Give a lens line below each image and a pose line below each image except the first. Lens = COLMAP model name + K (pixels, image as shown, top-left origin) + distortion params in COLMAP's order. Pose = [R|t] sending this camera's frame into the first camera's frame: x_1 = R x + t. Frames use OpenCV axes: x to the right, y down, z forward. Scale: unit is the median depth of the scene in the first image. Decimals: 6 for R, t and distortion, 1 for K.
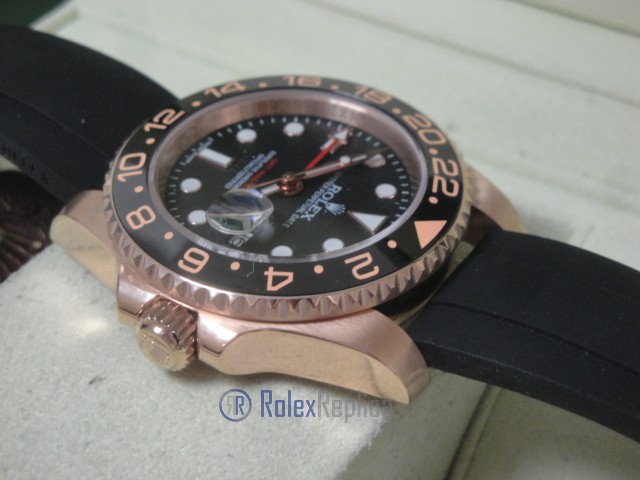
lens RADIAL K [[1395.5, 0, 320.0], [0, 1395.5, 240.0], [0, 0, 1]] dist [0.258153, 0.411365]
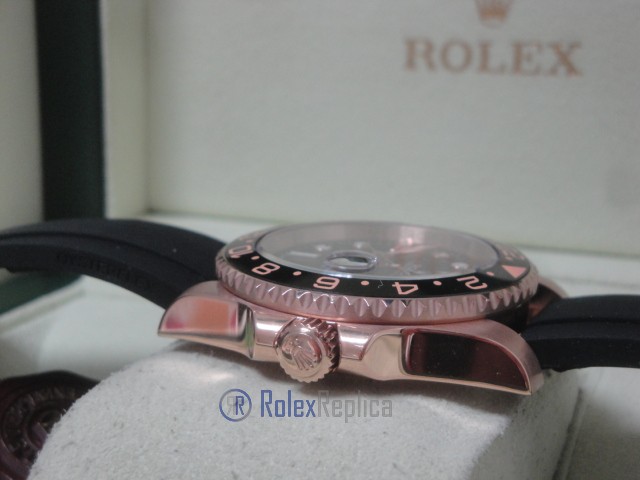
lens RADIAL K [[1395.5, 0, 320.0], [0, 1395.5, 240.0], [0, 0, 1]] dist [0.258153, 0.411365]
pose [[0.981559, -0.010800, 0.190855, -0.305101], [0.097337, 0.887519, -0.450373, 0.482853], [-0.164524, 0.460645, 0.872203, 0.002606]]
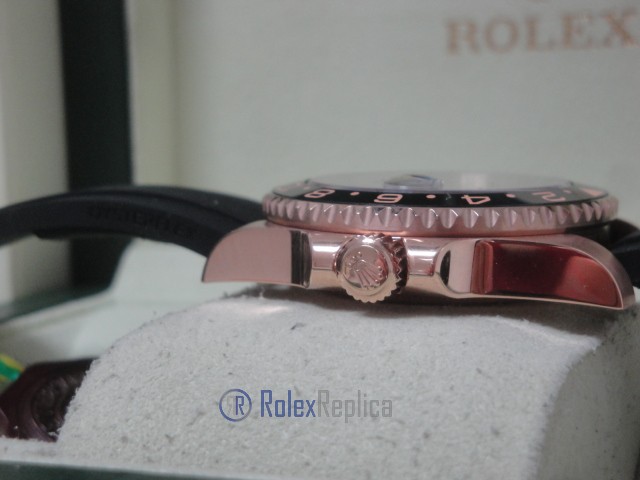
lens RADIAL K [[1395.5, 0, 320.0], [0, 1395.5, 240.0], [0, 0, 1]] dist [0.258153, 0.411365]
pose [[0.982275, -0.020298, 0.186345, -0.325235], [0.121387, 0.826399, -0.549846, 0.586281], [-0.142835, 0.562719, 0.814214, 0.189234]]
